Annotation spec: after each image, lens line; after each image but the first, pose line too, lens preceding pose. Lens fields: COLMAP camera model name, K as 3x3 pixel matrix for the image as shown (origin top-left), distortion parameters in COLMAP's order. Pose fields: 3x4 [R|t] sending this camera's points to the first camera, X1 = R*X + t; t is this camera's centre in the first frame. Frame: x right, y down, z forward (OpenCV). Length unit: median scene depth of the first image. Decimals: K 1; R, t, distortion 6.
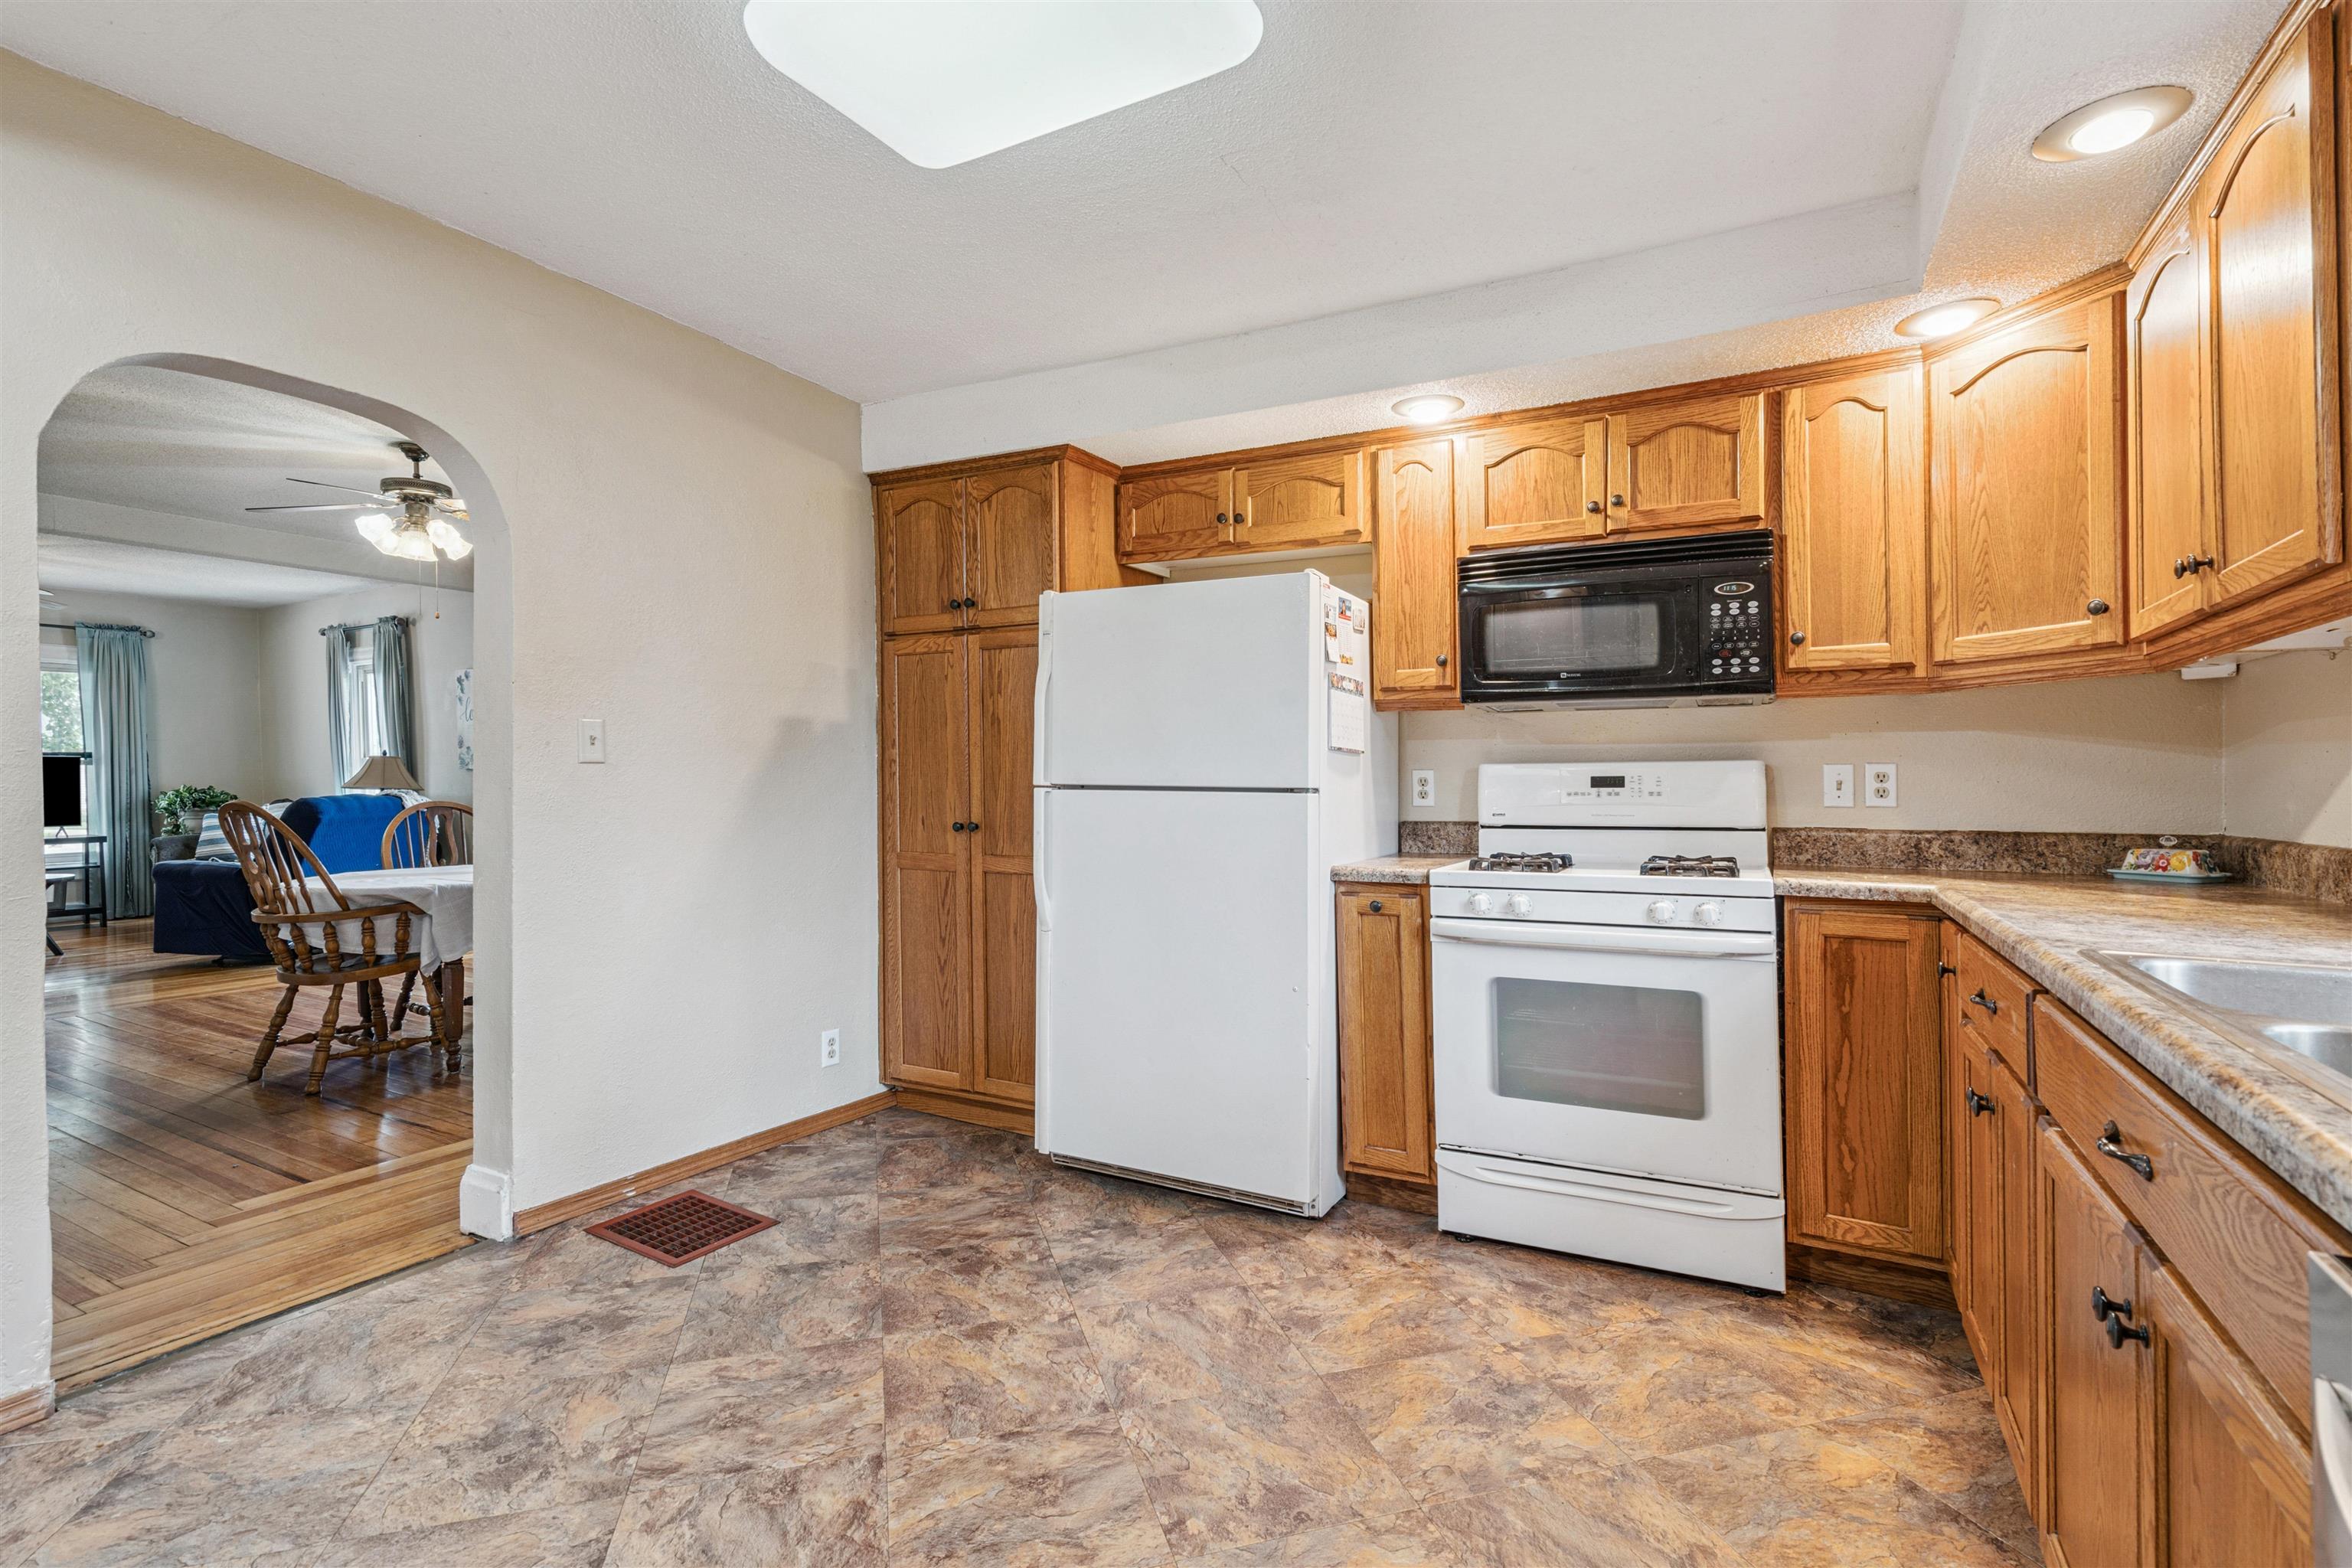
lens RADIAL K [[1075.9, 0, 1193.0], [0, 1075.9, 781.1], [0, 0, 1]] dist [-0.003929, 0.002139]
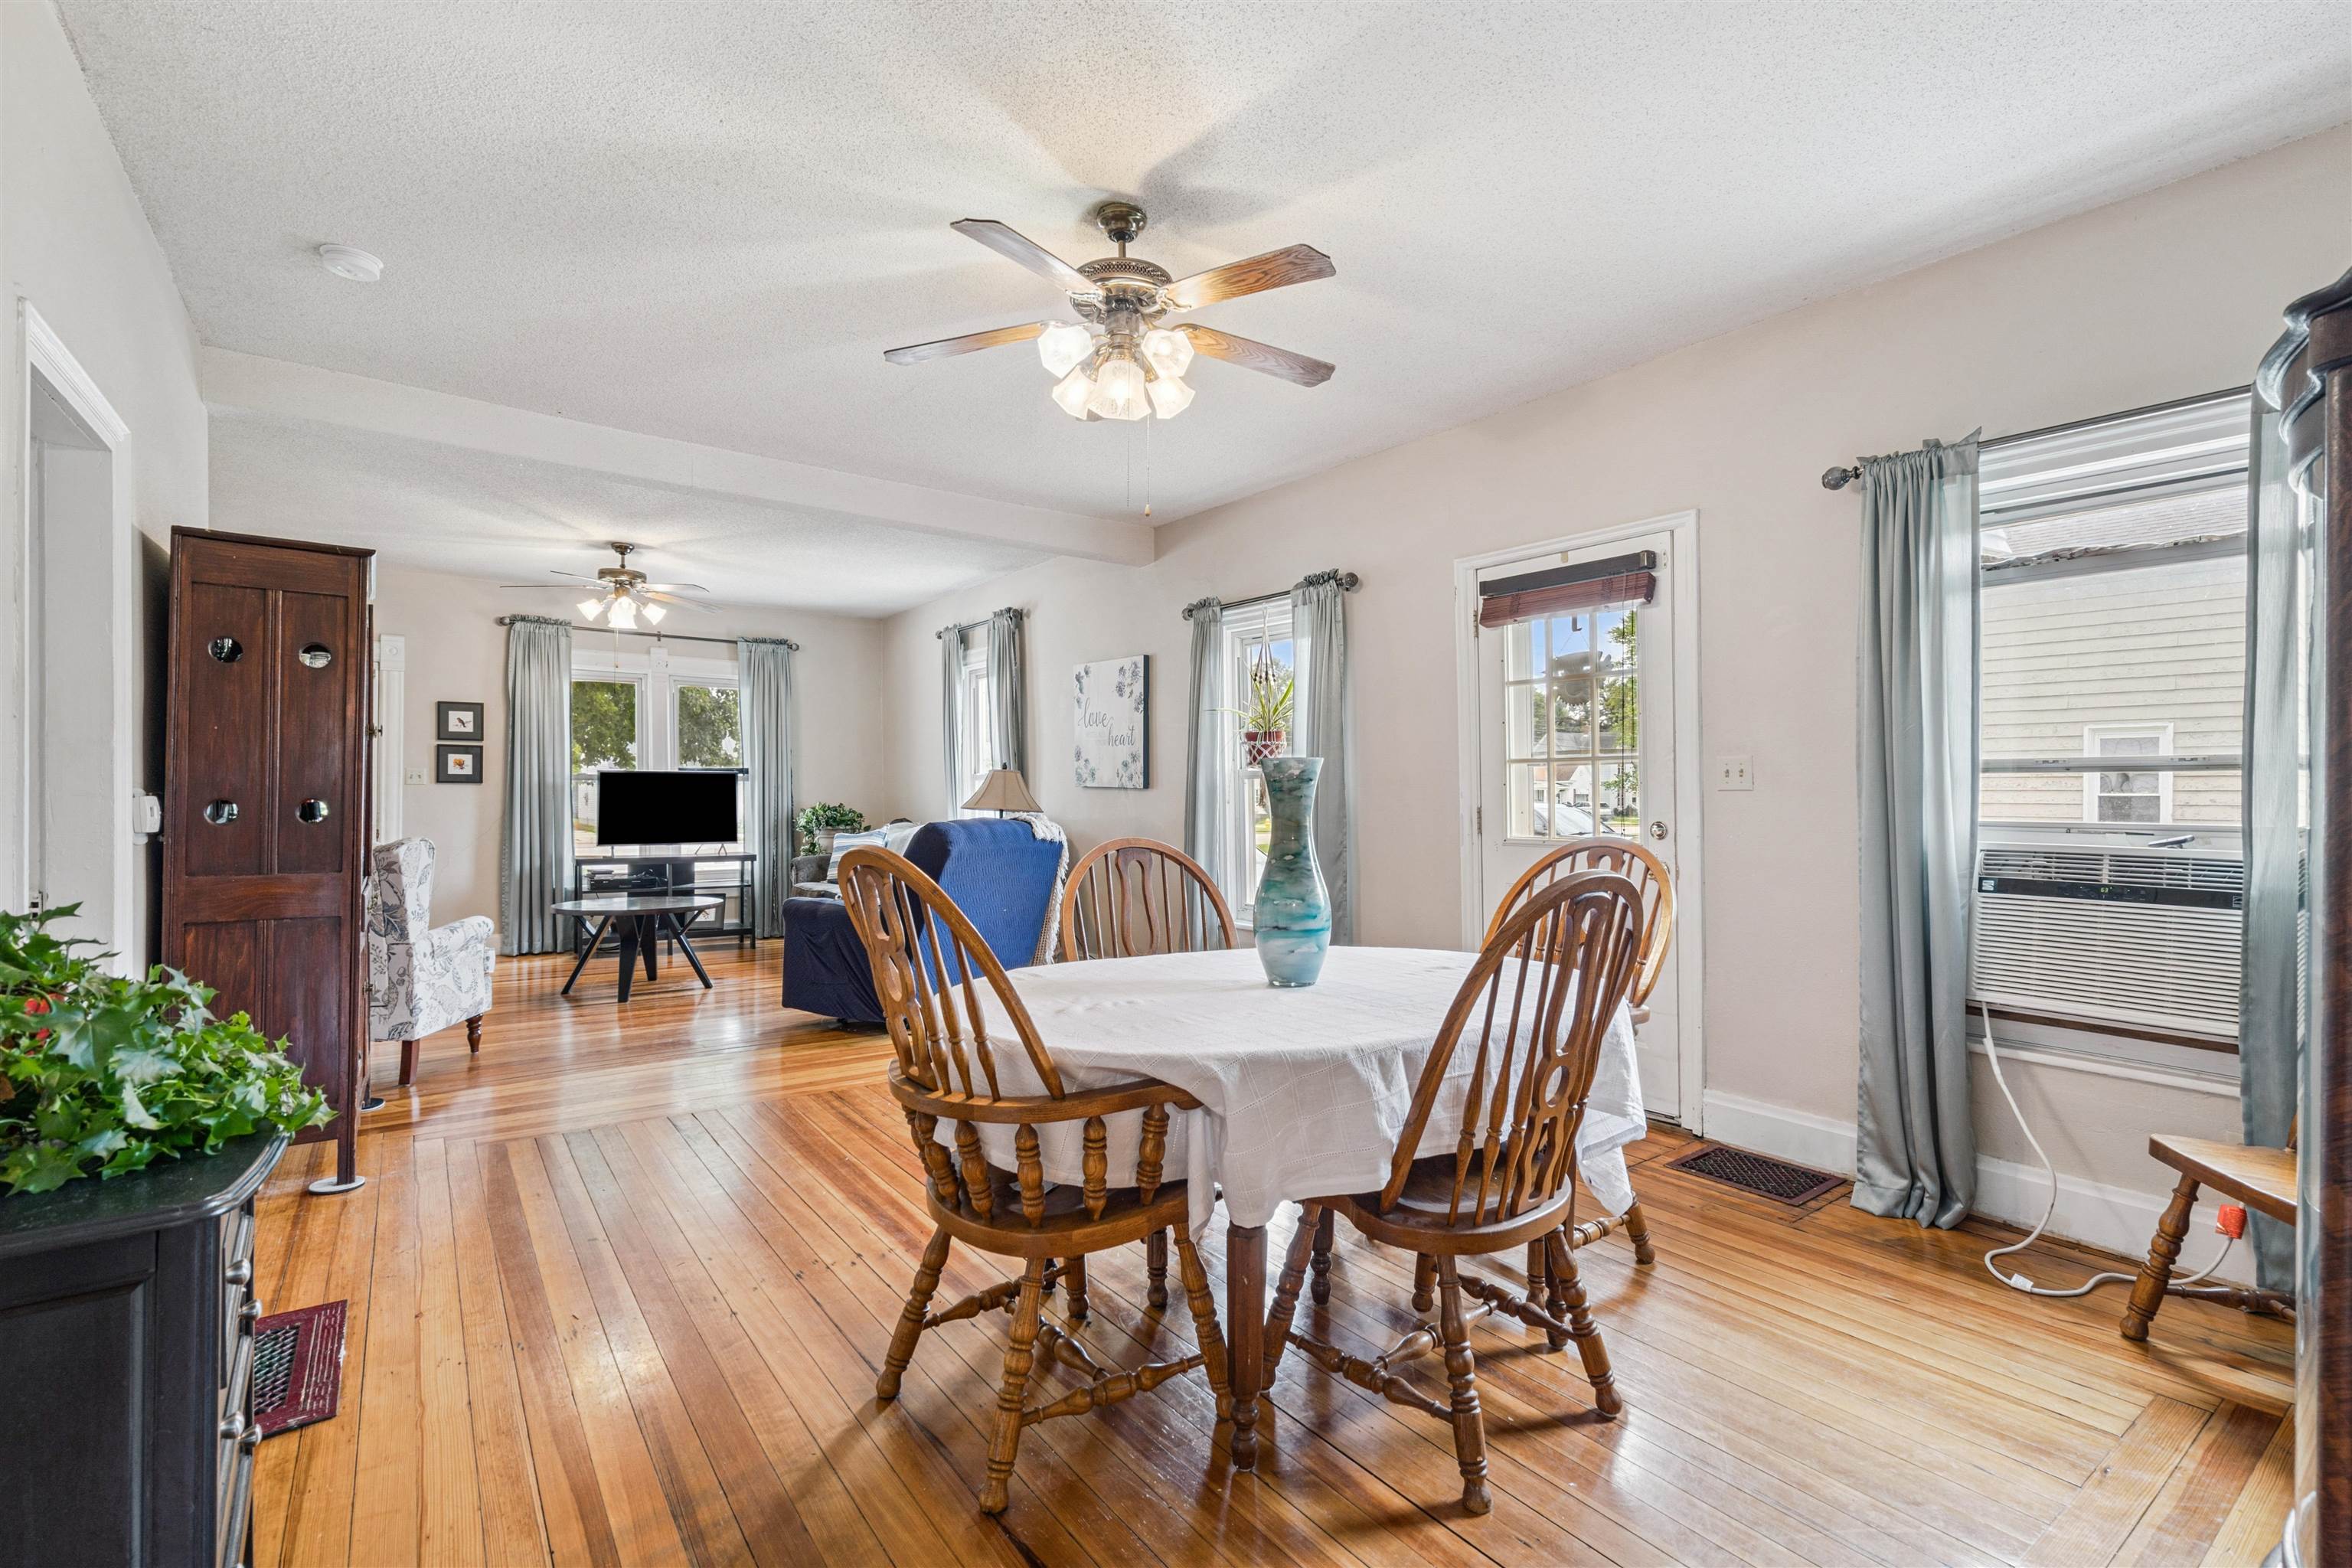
lens RADIAL K [[1075.9, 0, 1190.0], [0, 1075.9, 793.4], [0, 0, 1]] dist [-0.003929, 0.002139]
pose [[0.908656, 0.006661, -0.417492, -0.251776], [-0.010985, 0.999908, -0.007956, -0.000494], [0.417401, 0.011815, 0.908646, 0.280789]]
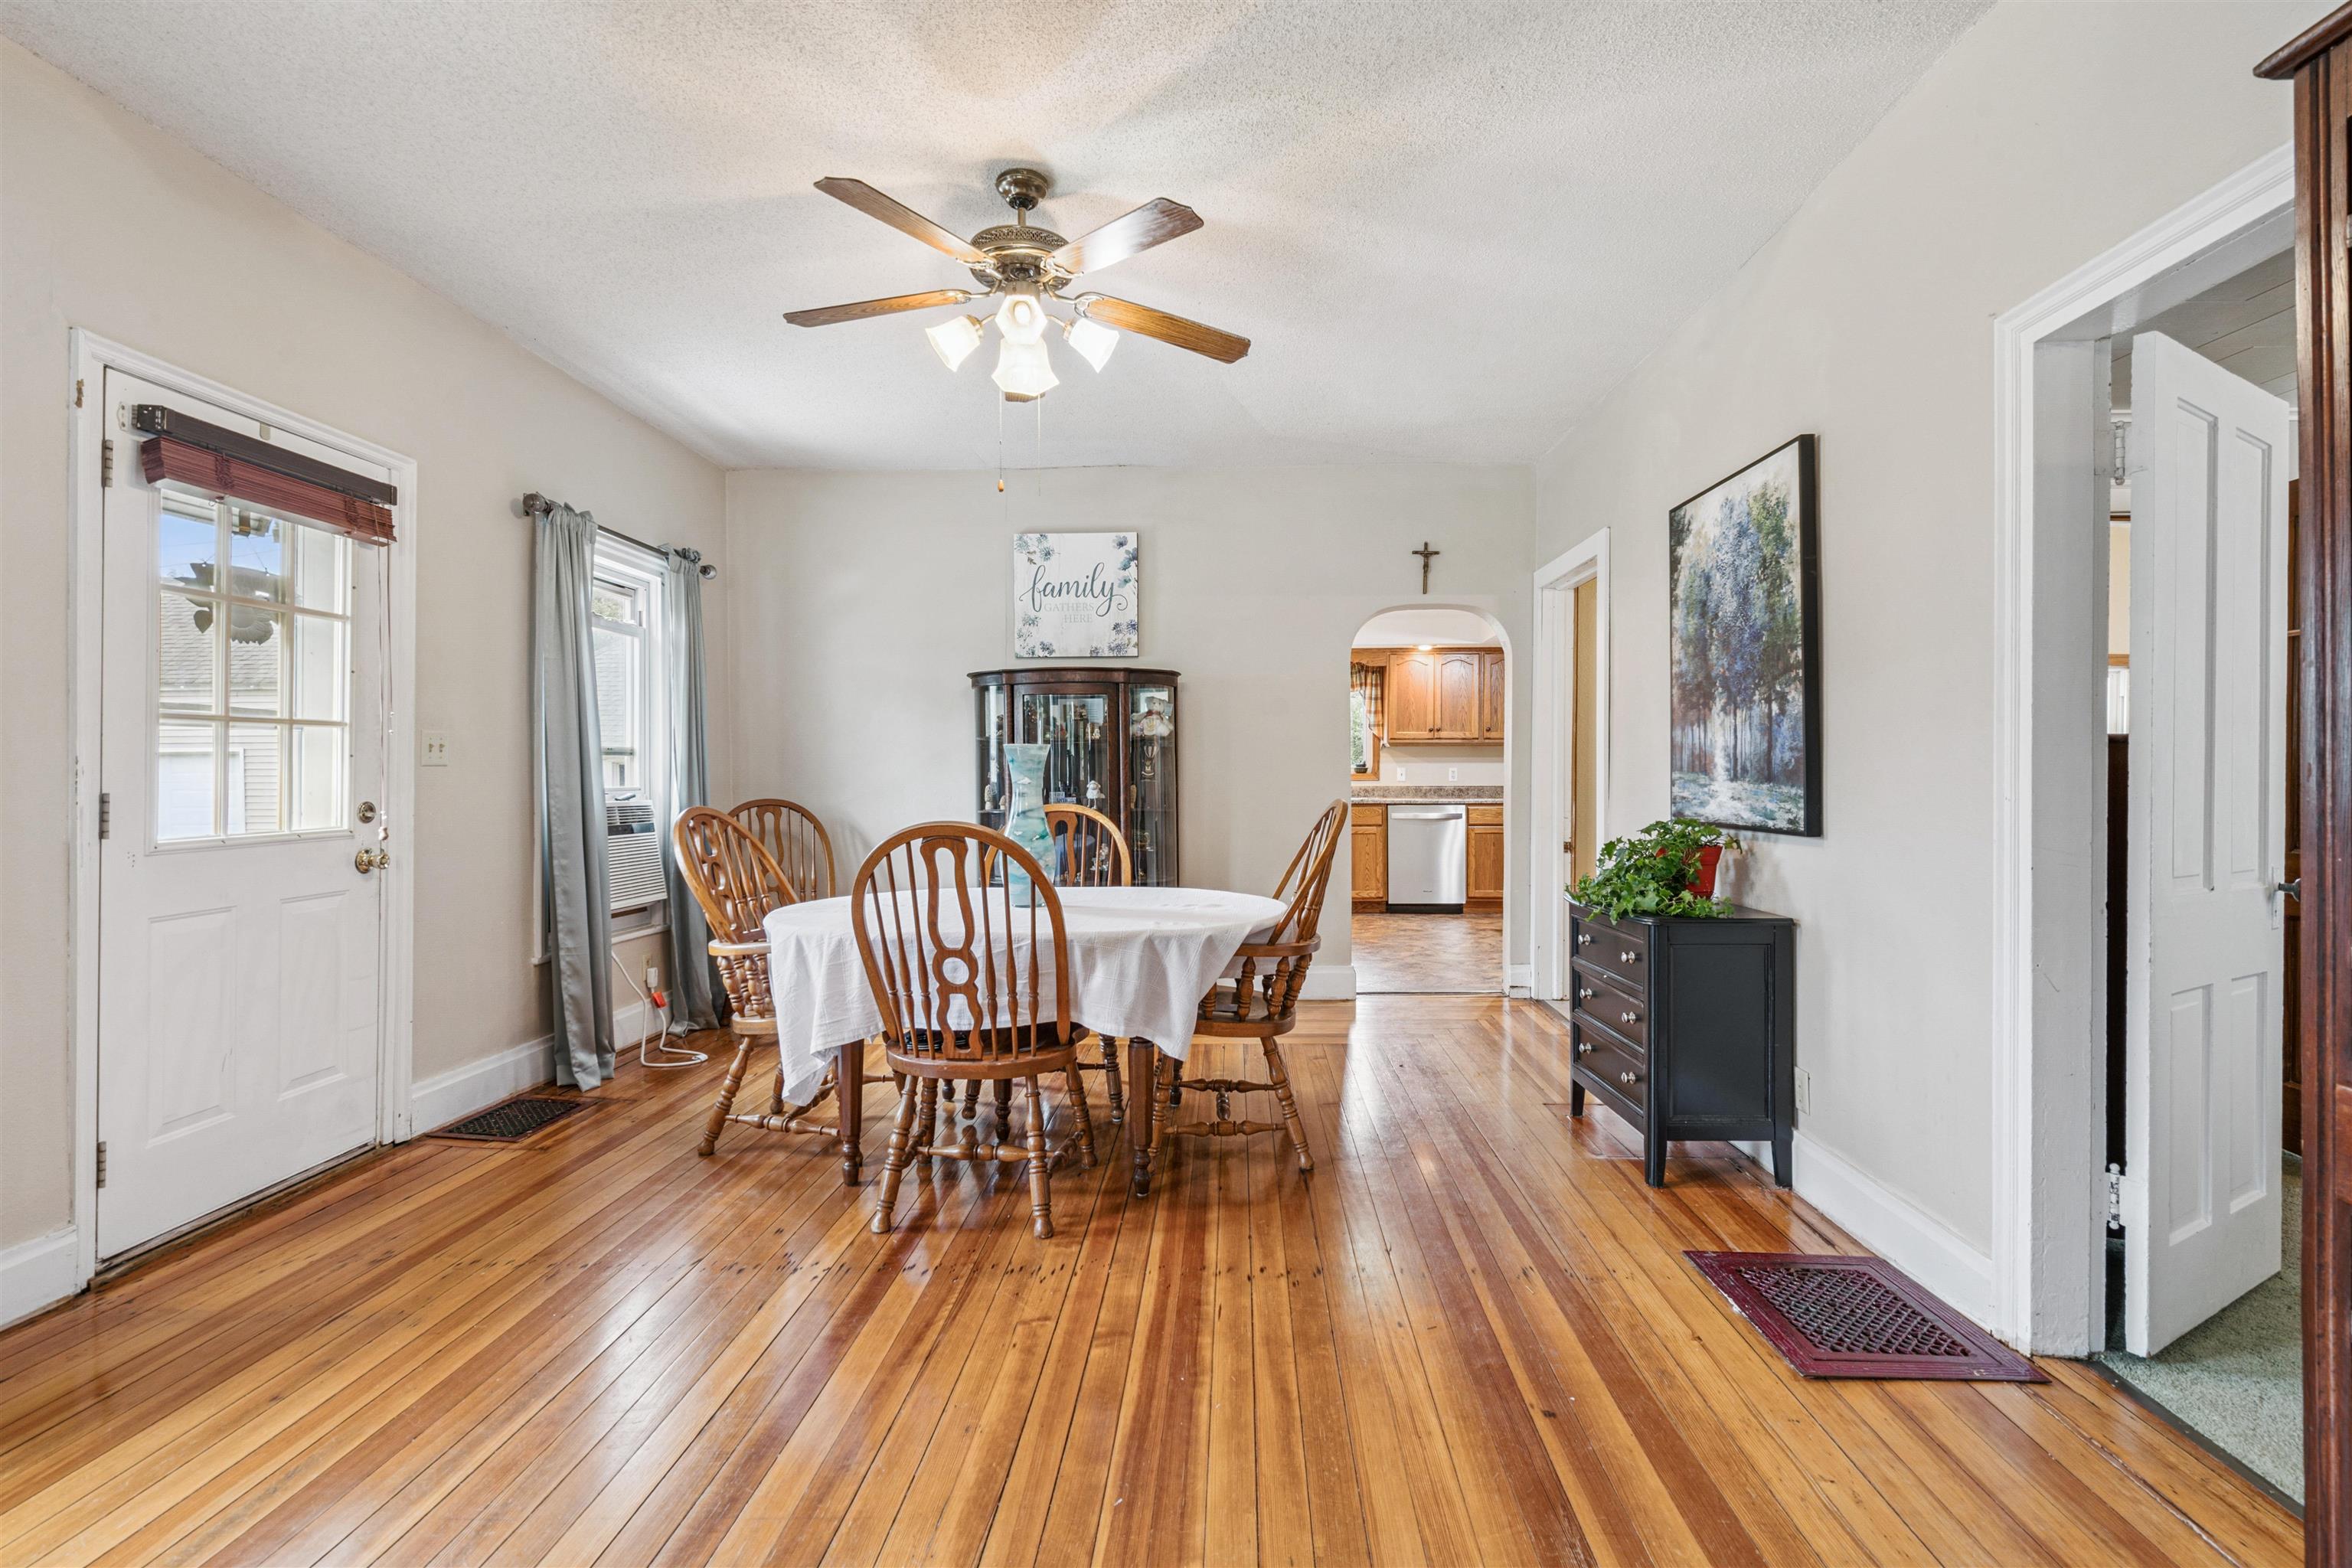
lens RADIAL K [[1075.9, 0, 1187.1], [0, 1075.9, 770.6], [0, 0, 1]] dist [-0.003929, 0.002139]
pose [[-0.450152, 0.004213, 0.892942, -0.708109], [0.008975, 0.999960, -0.000193, -0.002949], [-0.892907, 0.007927, -0.450172, 0.664968]]
